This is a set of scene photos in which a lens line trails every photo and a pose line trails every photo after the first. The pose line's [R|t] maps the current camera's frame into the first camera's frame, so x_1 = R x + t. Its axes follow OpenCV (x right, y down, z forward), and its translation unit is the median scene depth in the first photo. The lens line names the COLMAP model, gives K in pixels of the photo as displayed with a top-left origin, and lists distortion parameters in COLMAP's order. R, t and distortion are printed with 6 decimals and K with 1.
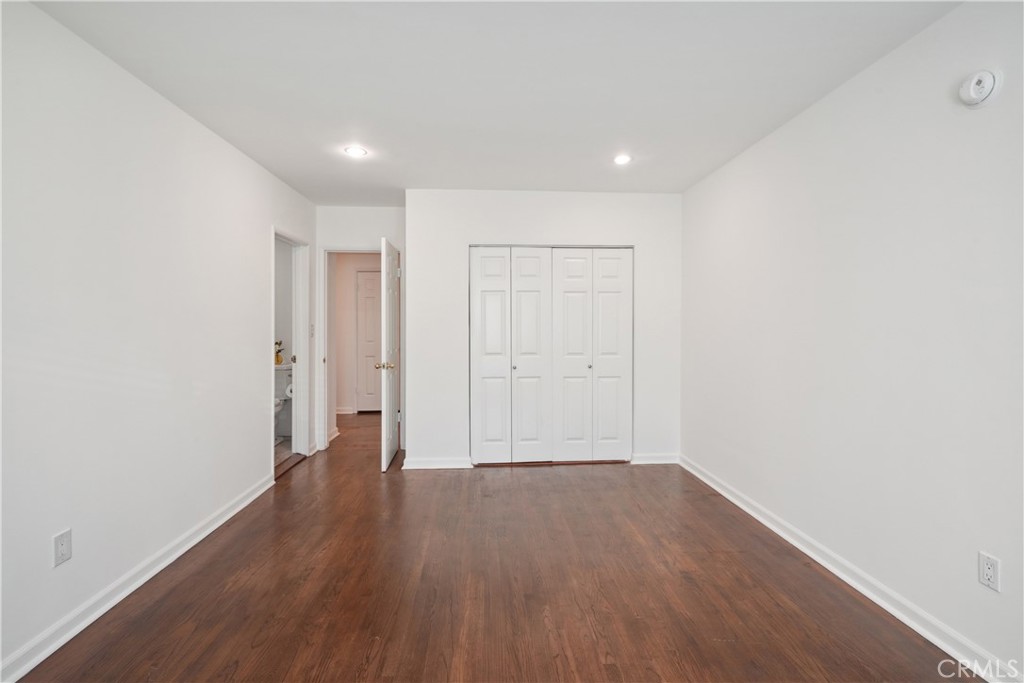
lens RADIAL K [[478.4, 0, 512.8], [0, 478.4, 336.0], [0, 0, 1]] dist [-0.044997, -0.000377]
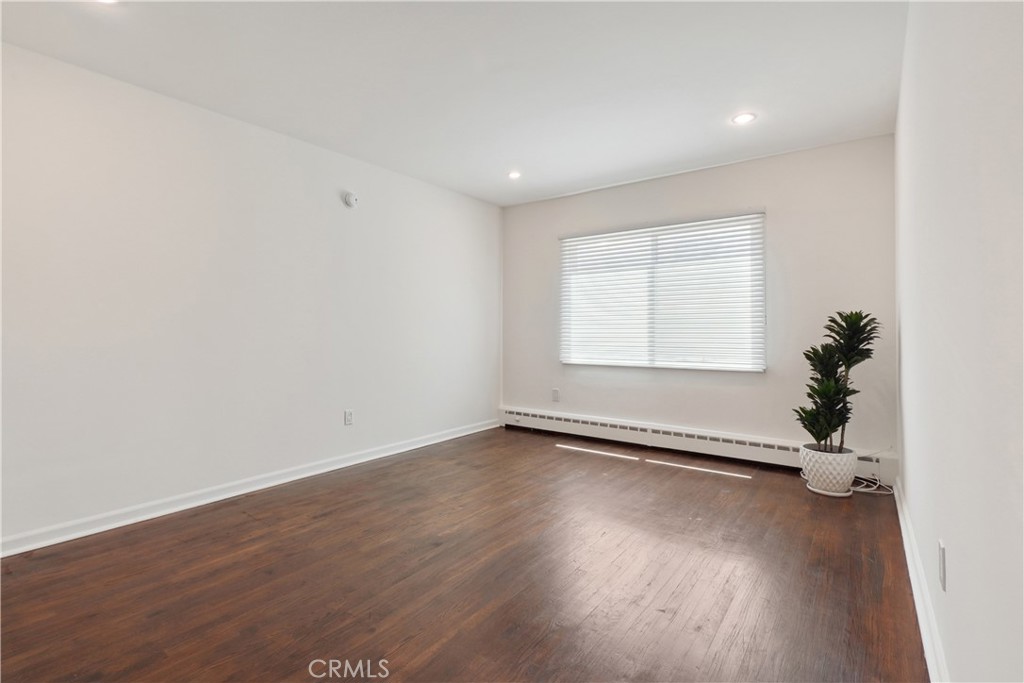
lens RADIAL K [[478.4, 0, 512.2], [0, 478.4, 339.1], [0, 0, 1]] dist [-0.044997, -0.000377]
pose [[-0.767480, -0.017575, 0.640832, -0.686802], [0.017759, 0.998658, 0.048657, 0.029465], [-0.640827, 0.048724, -0.766138, 1.488268]]
